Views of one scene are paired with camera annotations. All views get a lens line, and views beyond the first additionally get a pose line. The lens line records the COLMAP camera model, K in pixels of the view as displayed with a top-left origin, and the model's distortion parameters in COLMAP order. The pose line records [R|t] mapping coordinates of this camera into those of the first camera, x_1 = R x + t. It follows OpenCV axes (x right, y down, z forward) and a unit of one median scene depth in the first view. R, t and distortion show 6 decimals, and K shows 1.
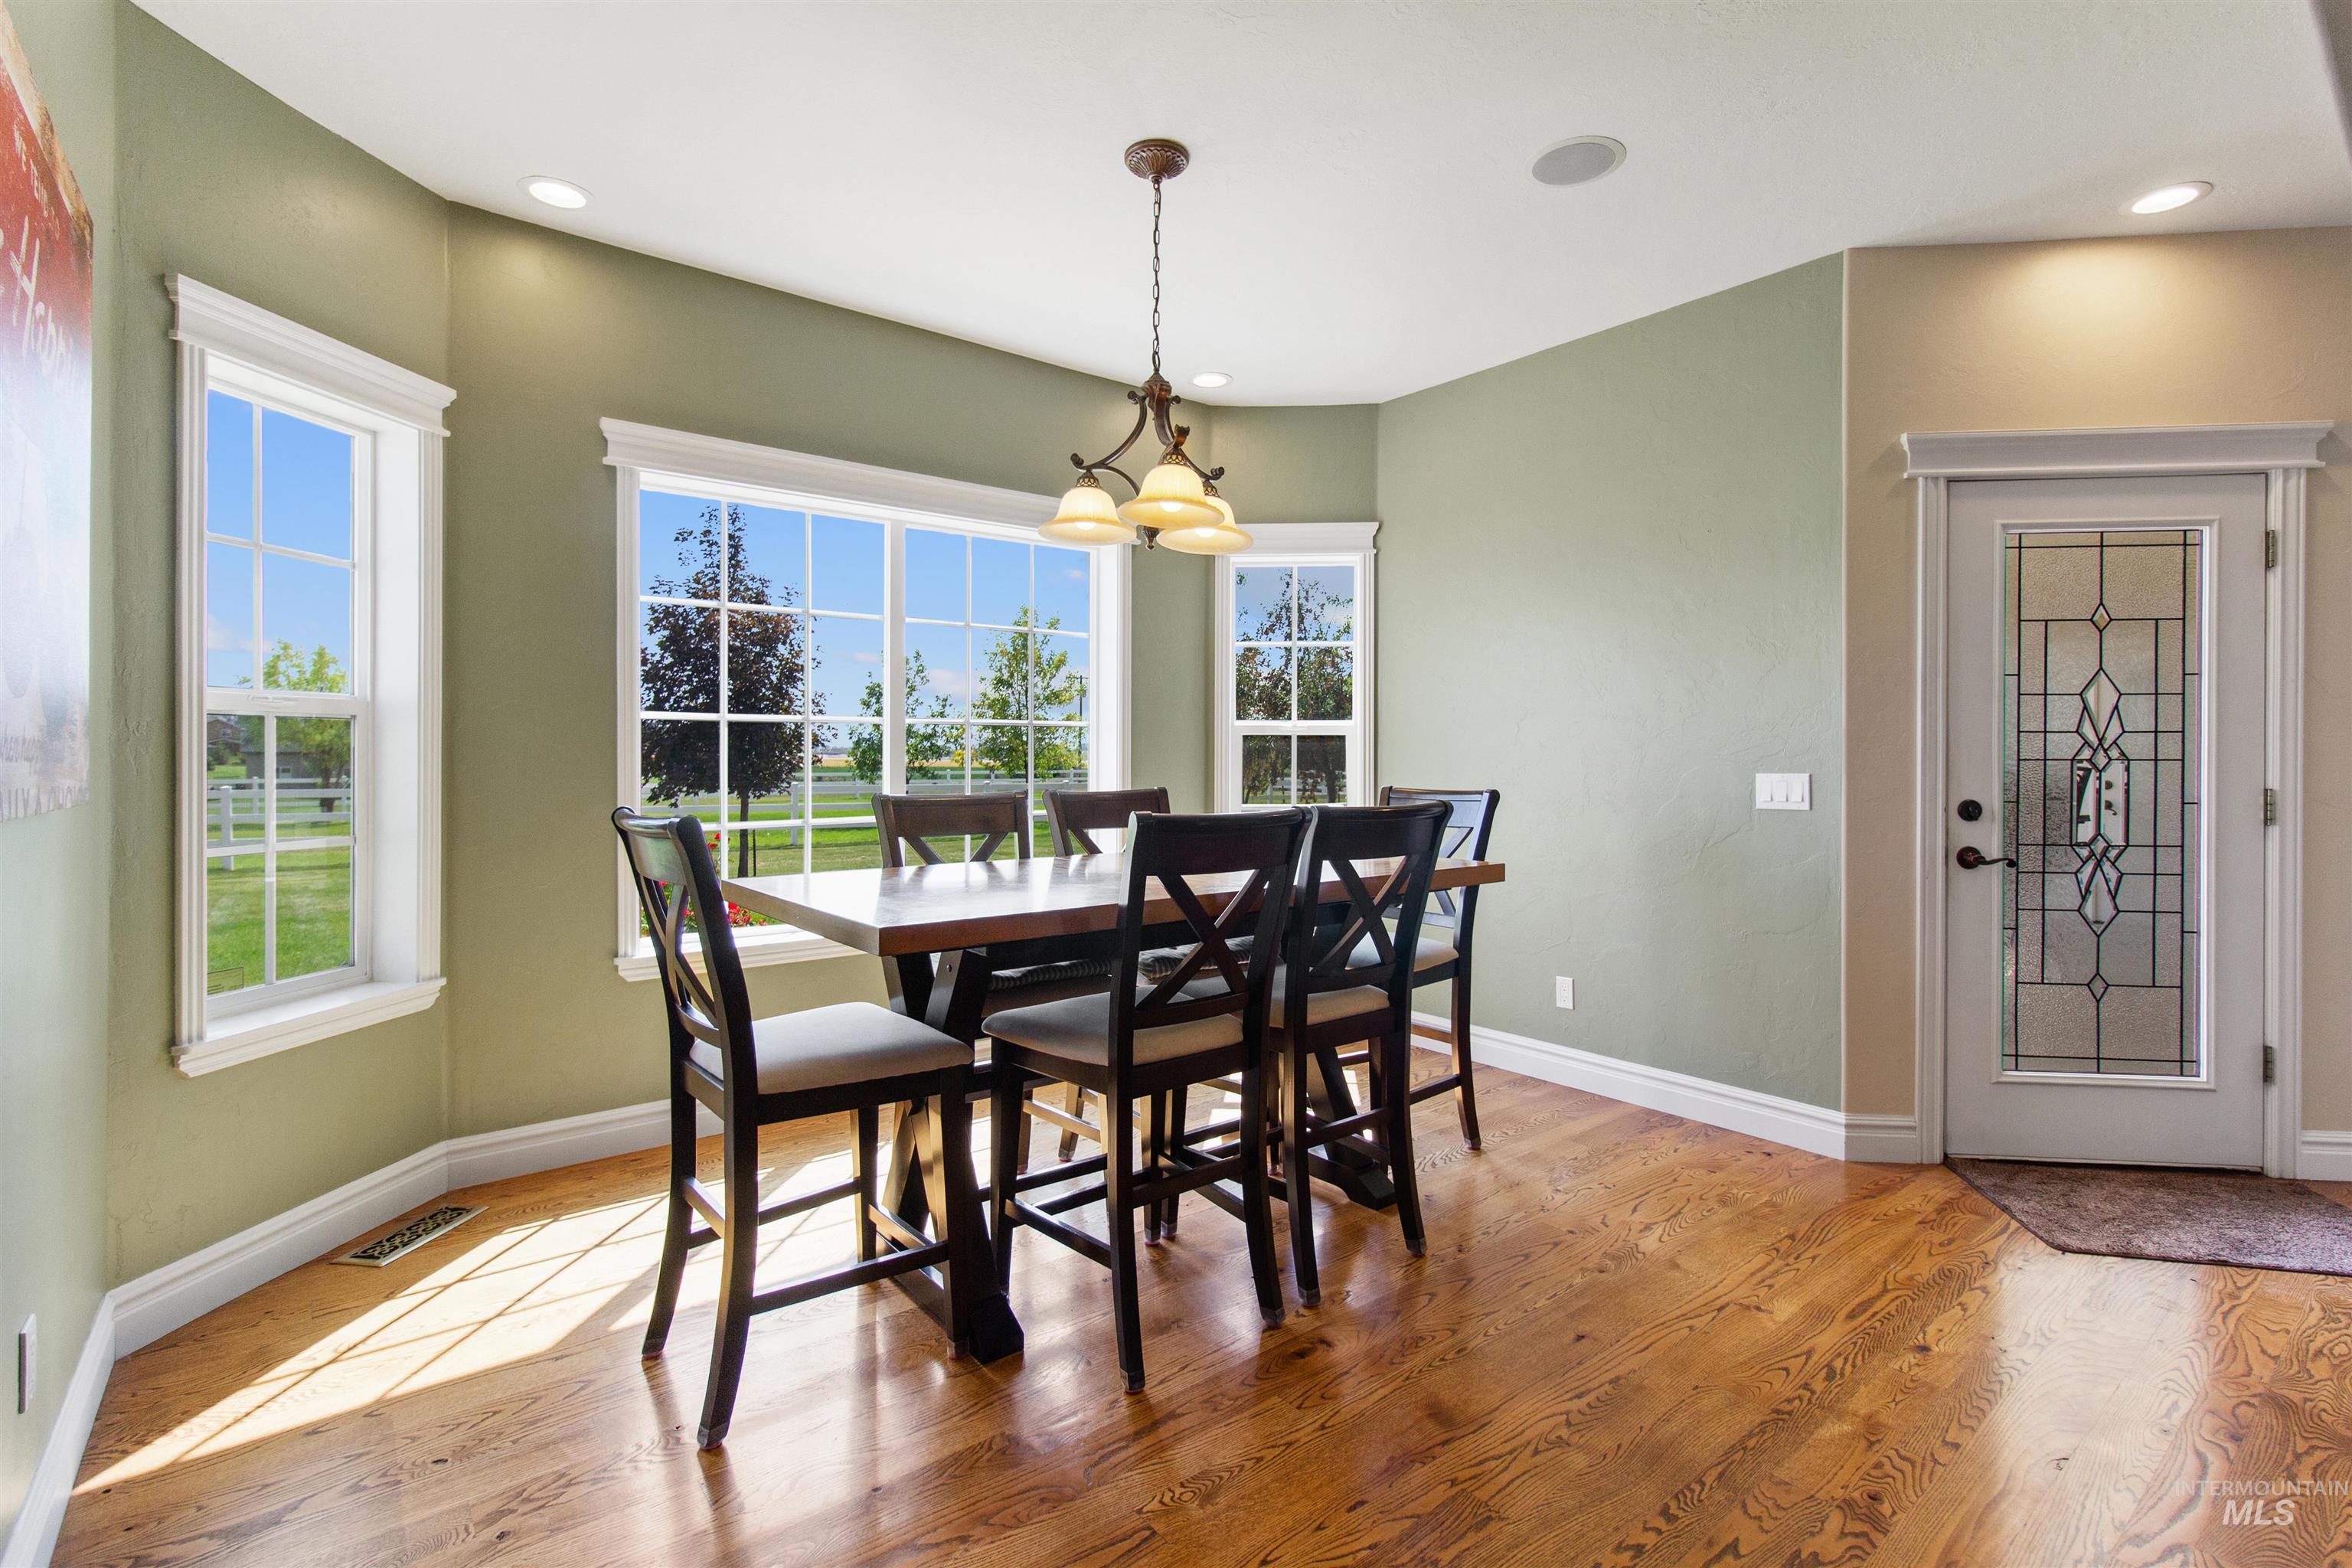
lens RADIAL K [[1102.4, 0, 1175.3], [0, 1102.4, 765.4], [0, 0, 1]] dist [0.001812, -0.000834]
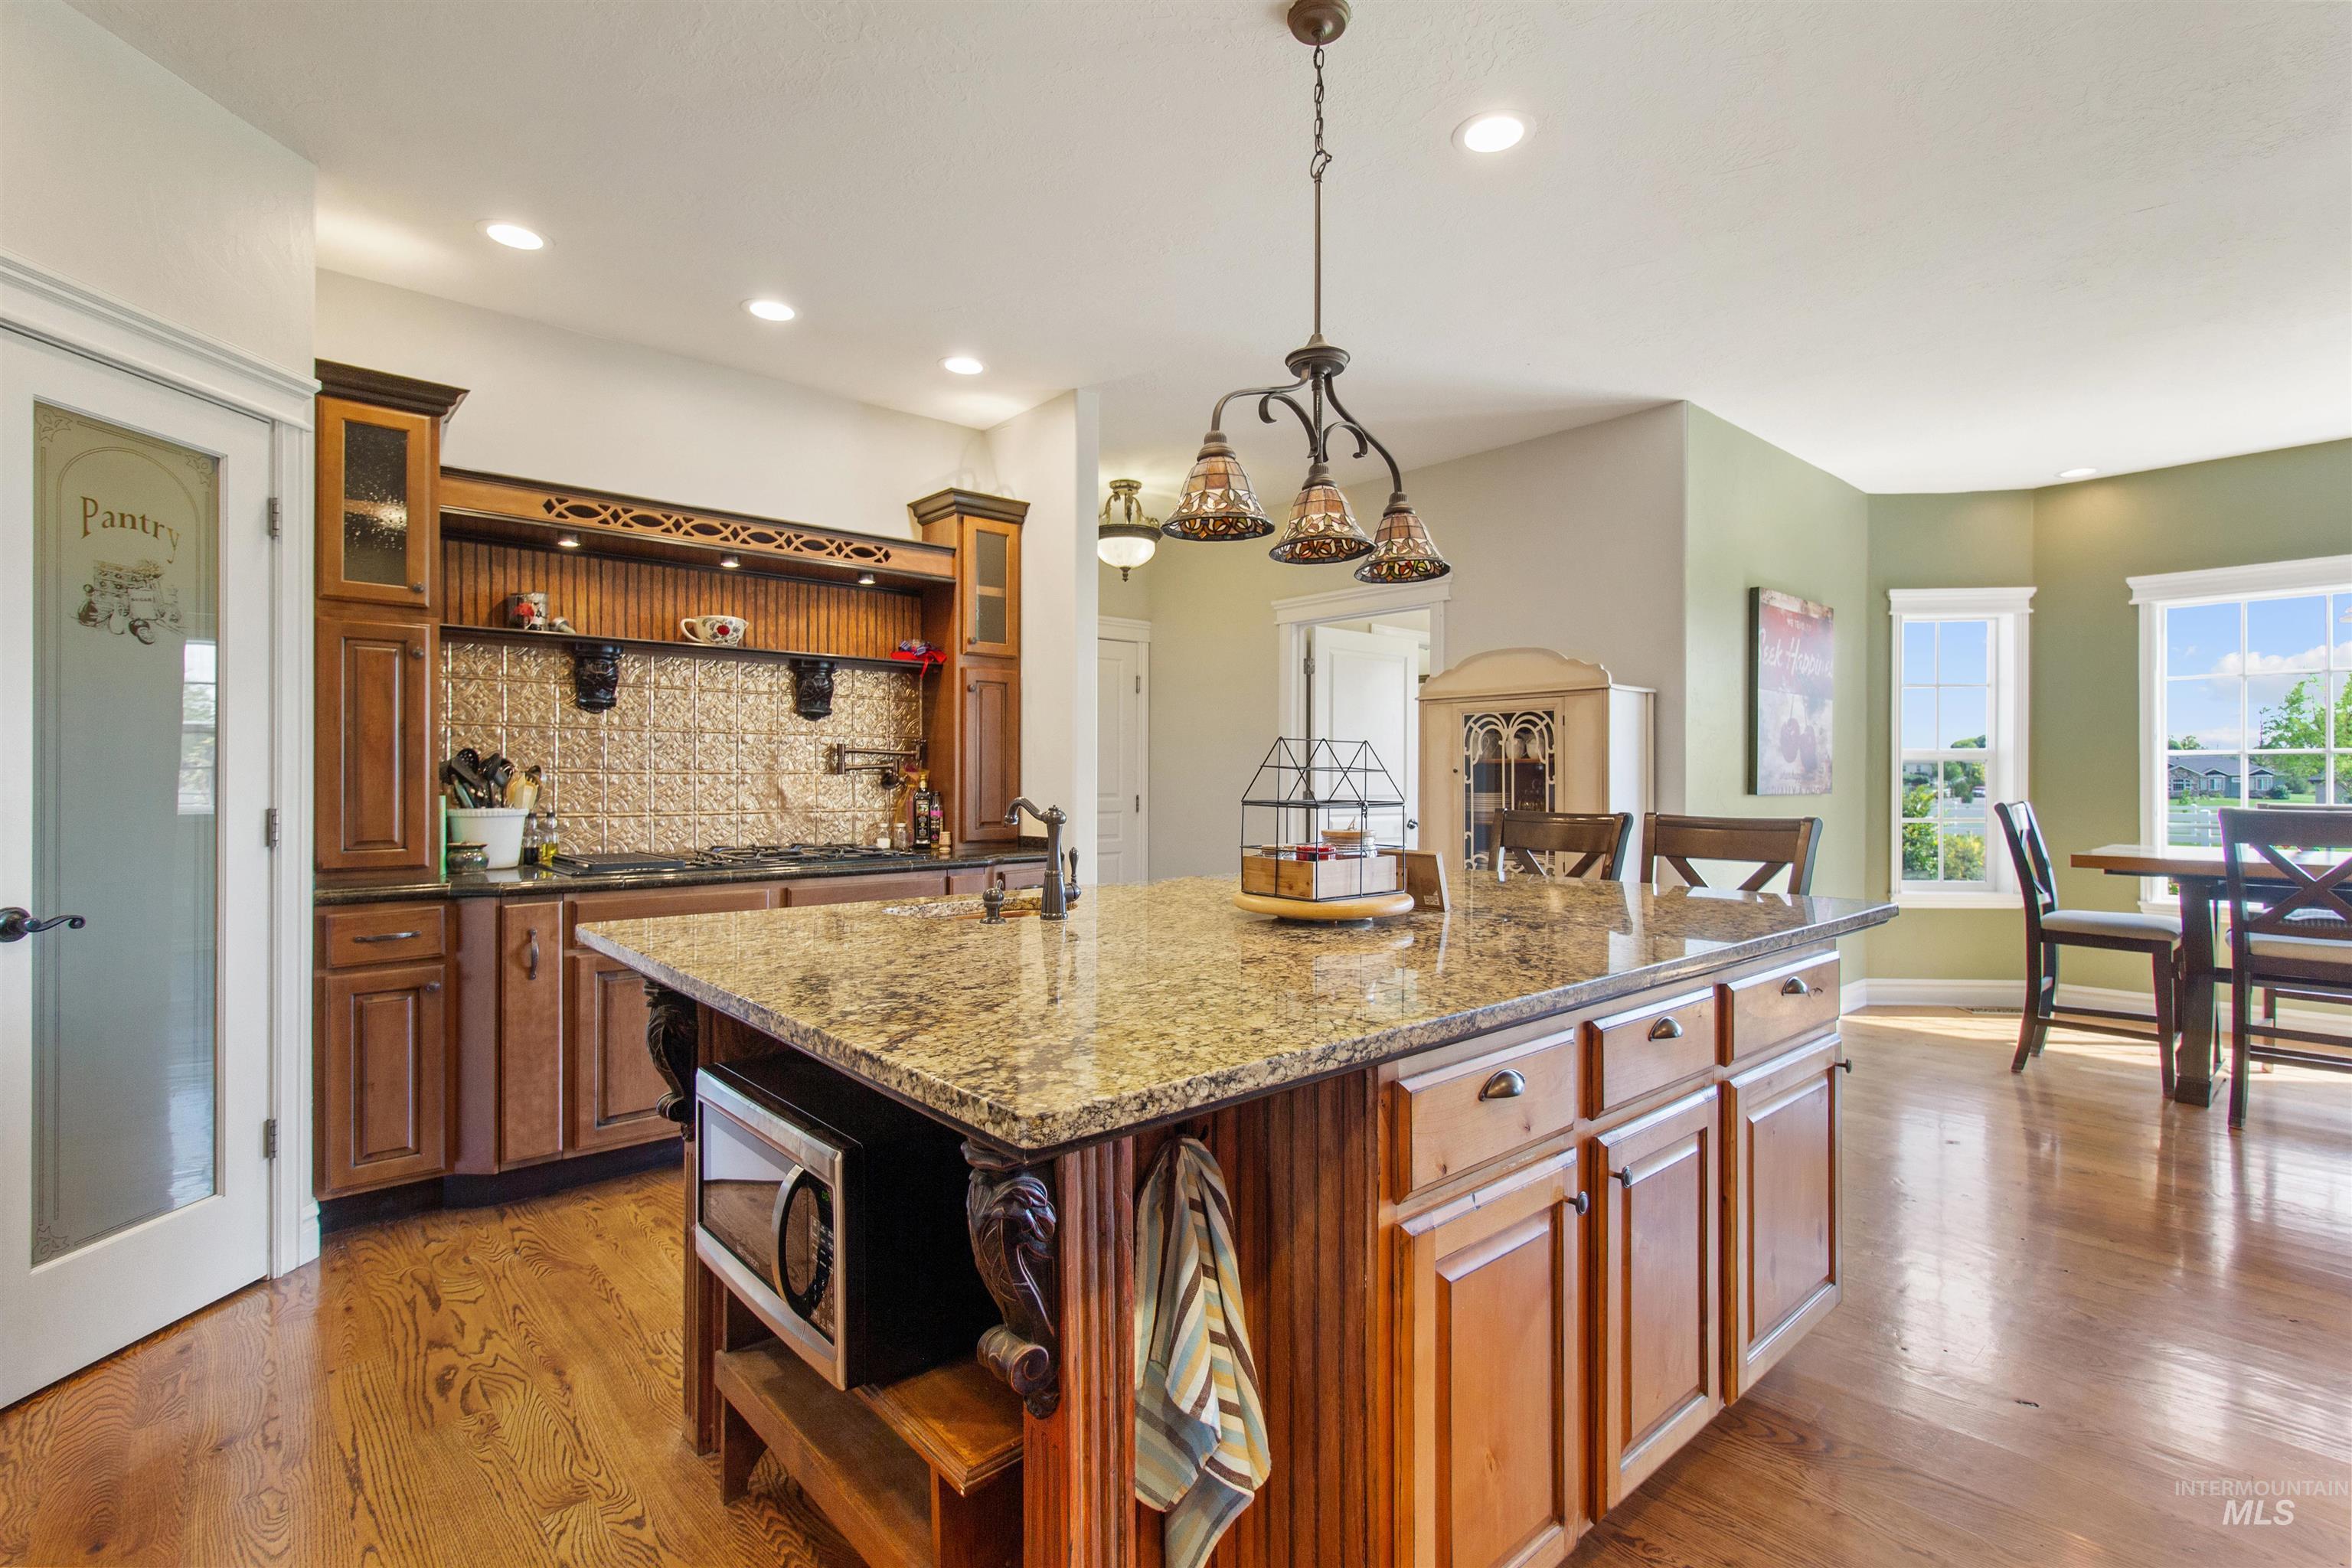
lens RADIAL K [[1102.4, 0, 1193.9], [0, 1102.4, 778.5], [0, 0, 1]] dist [0.001812, -0.000834]
pose [[0.027267, -0.000441, -0.999628, 1.245890], [-0.010959, 0.999940, -0.000740, 0.009121], [0.999568, 0.010976, 0.027261, -0.519538]]
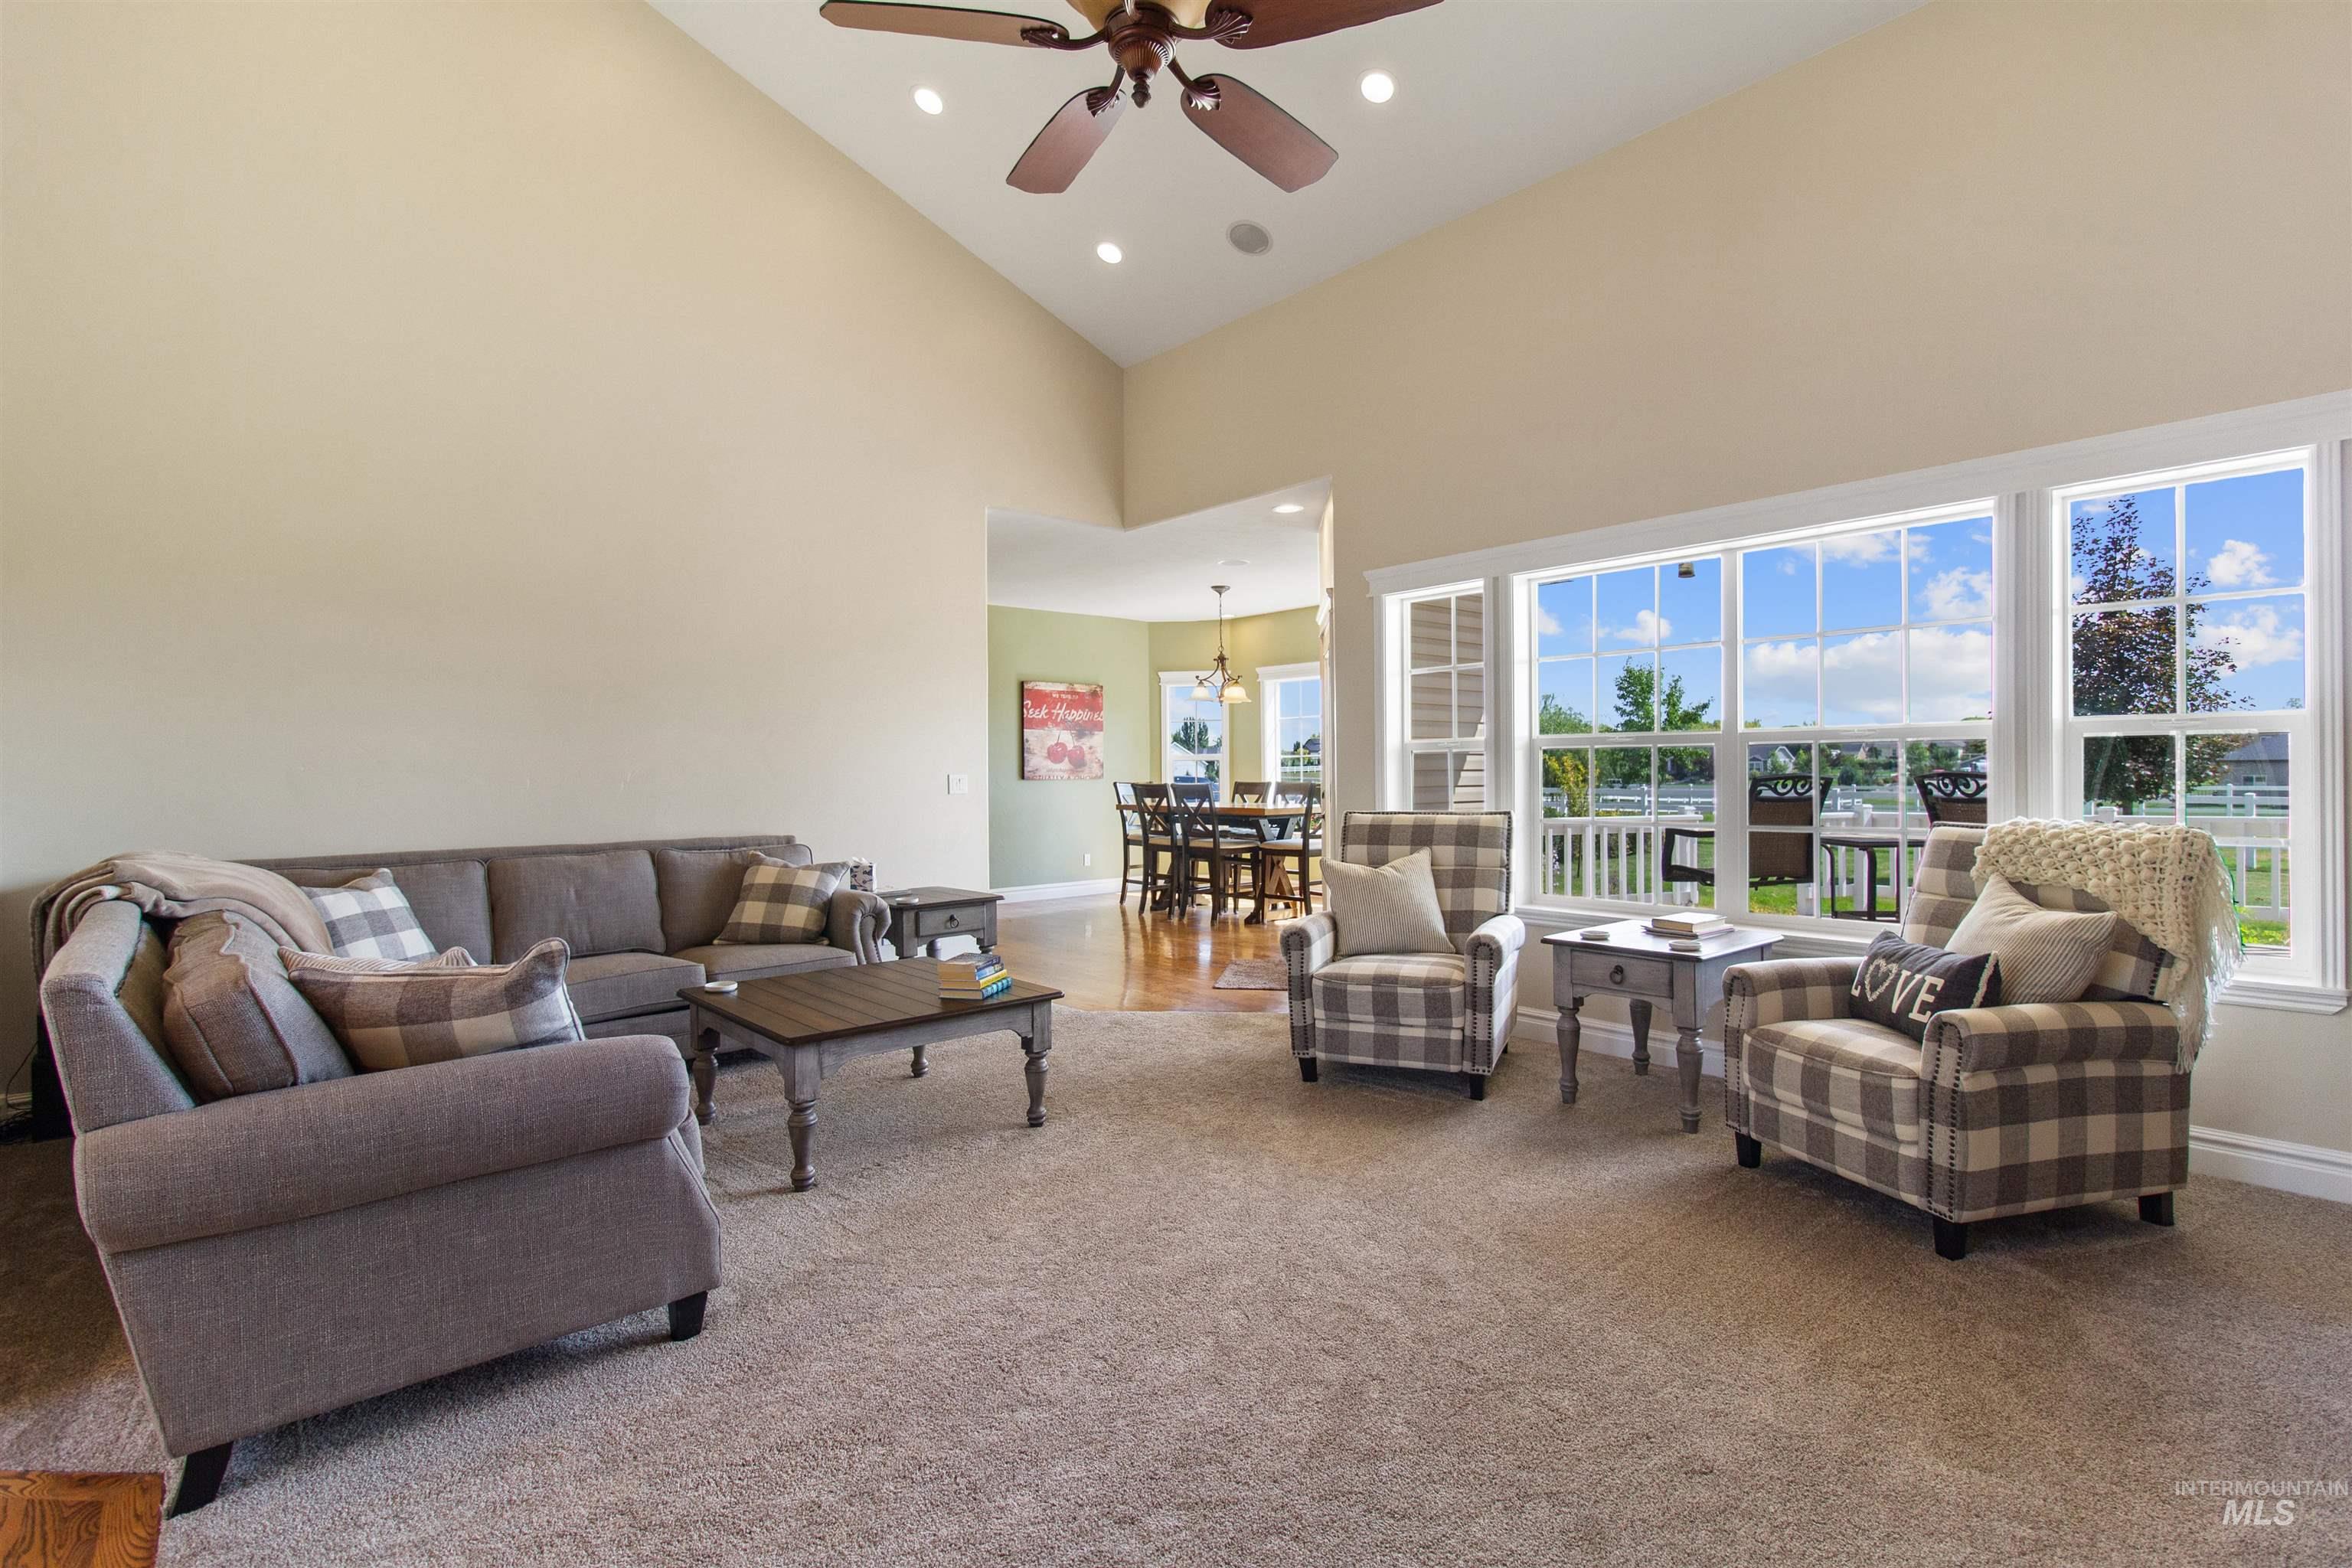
lens RADIAL K [[1102.4, 0, 1200.3], [0, 1102.4, 786.0], [0, 0, 1]] dist [0.001812, -0.000834]
pose [[0.022337, 0.010915, -0.999691, 3.106796], [-0.000690, 0.999940, 0.010902, 0.005882], [0.999750, 0.000447, 0.022343, 0.830033]]
